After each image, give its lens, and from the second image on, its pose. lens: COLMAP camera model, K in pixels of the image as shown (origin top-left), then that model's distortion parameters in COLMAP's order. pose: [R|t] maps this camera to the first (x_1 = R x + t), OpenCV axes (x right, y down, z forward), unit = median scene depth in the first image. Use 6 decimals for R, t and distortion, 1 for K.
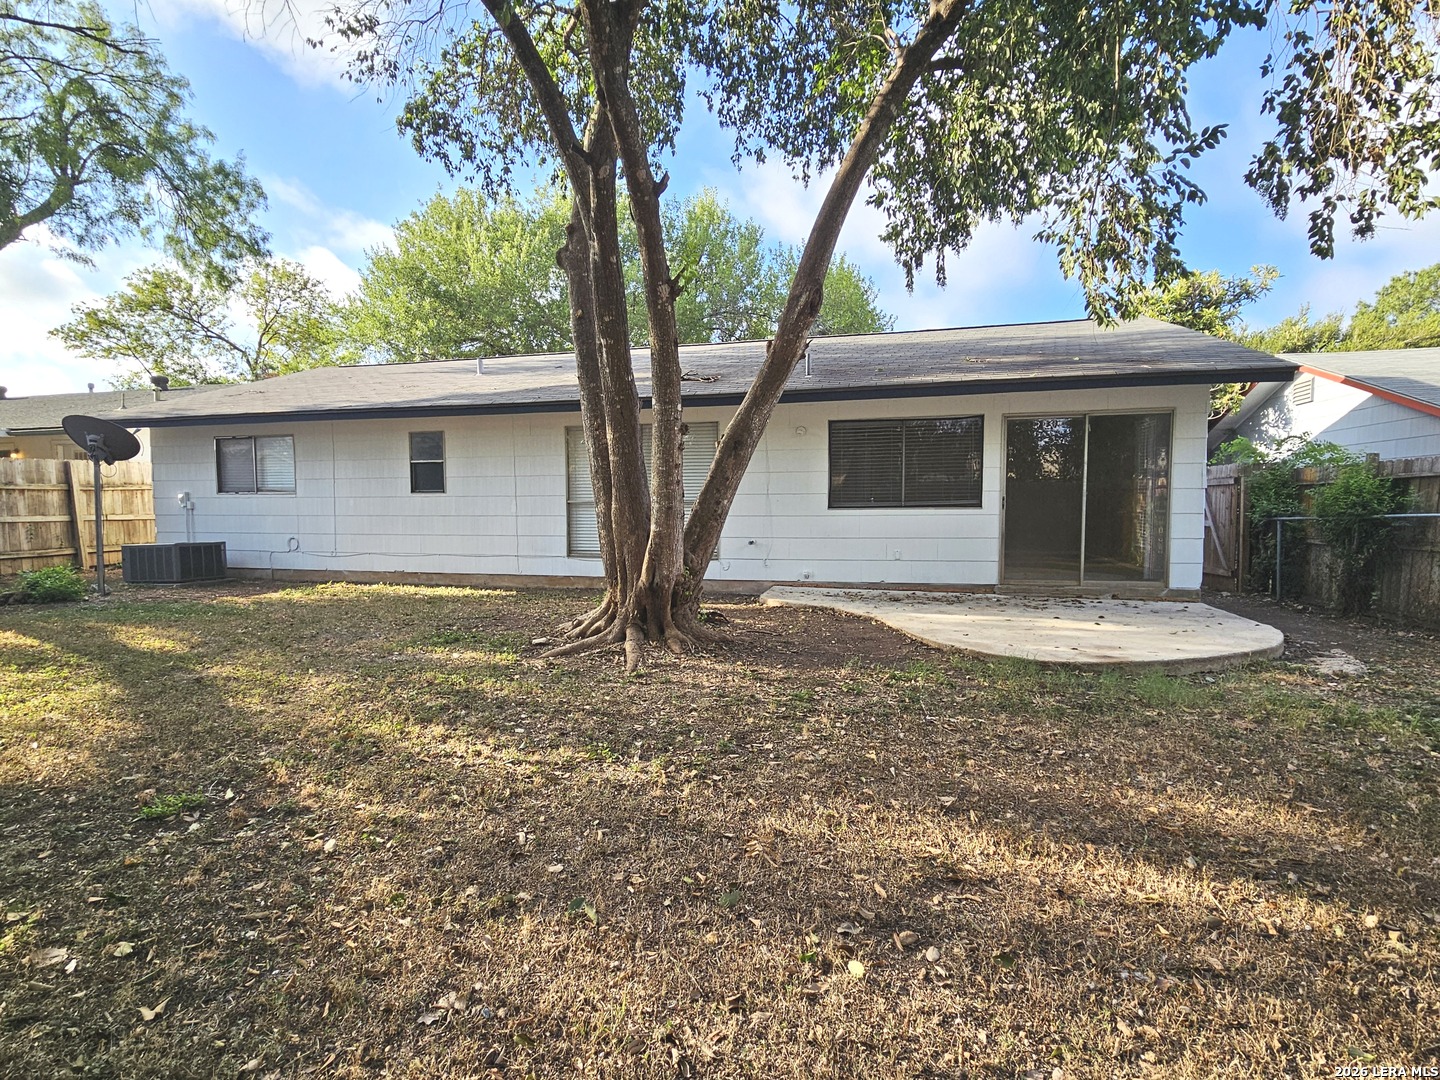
lens RADIAL K [[715.2, 0, 721.9], [0, 715.2, 540.0], [0, 0, 1]] dist [0.003891, -0.000307]
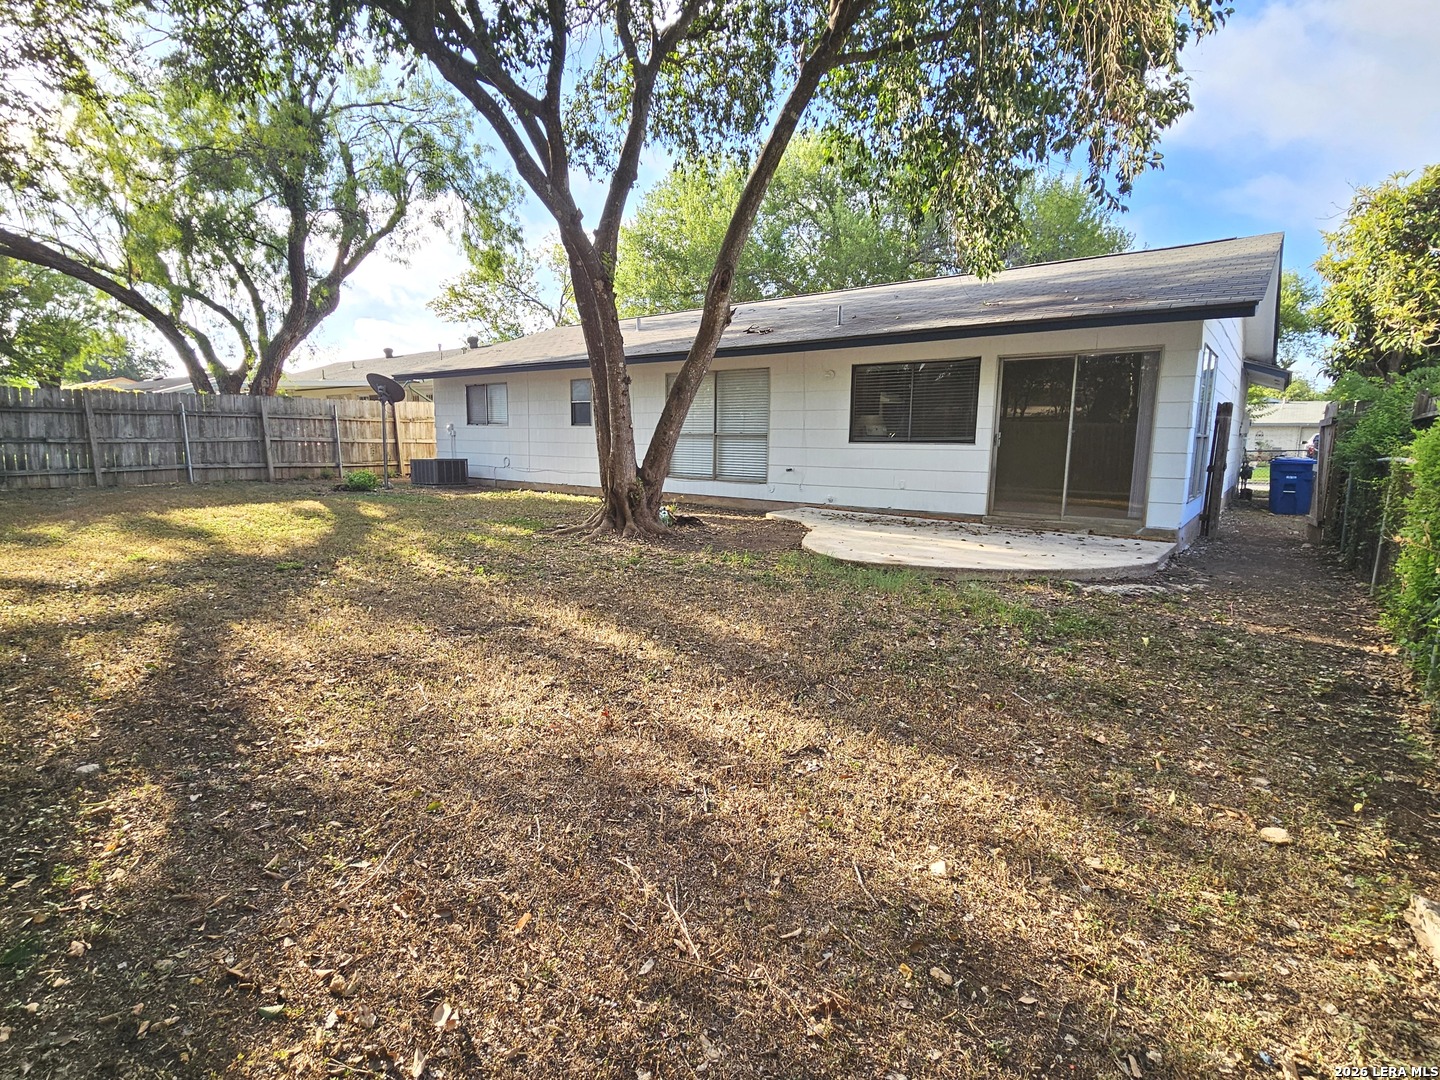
lens RADIAL K [[715.2, 0, 716.4], [0, 715.2, 541.9], [0, 0, 1]] dist [0.003891, -0.000307]
pose [[0.915061, 0.073634, -0.396536, 0.370873], [-0.037784, 0.994520, 0.097484, 0.009870], [0.401541, -0.074221, 0.912828, -0.135326]]
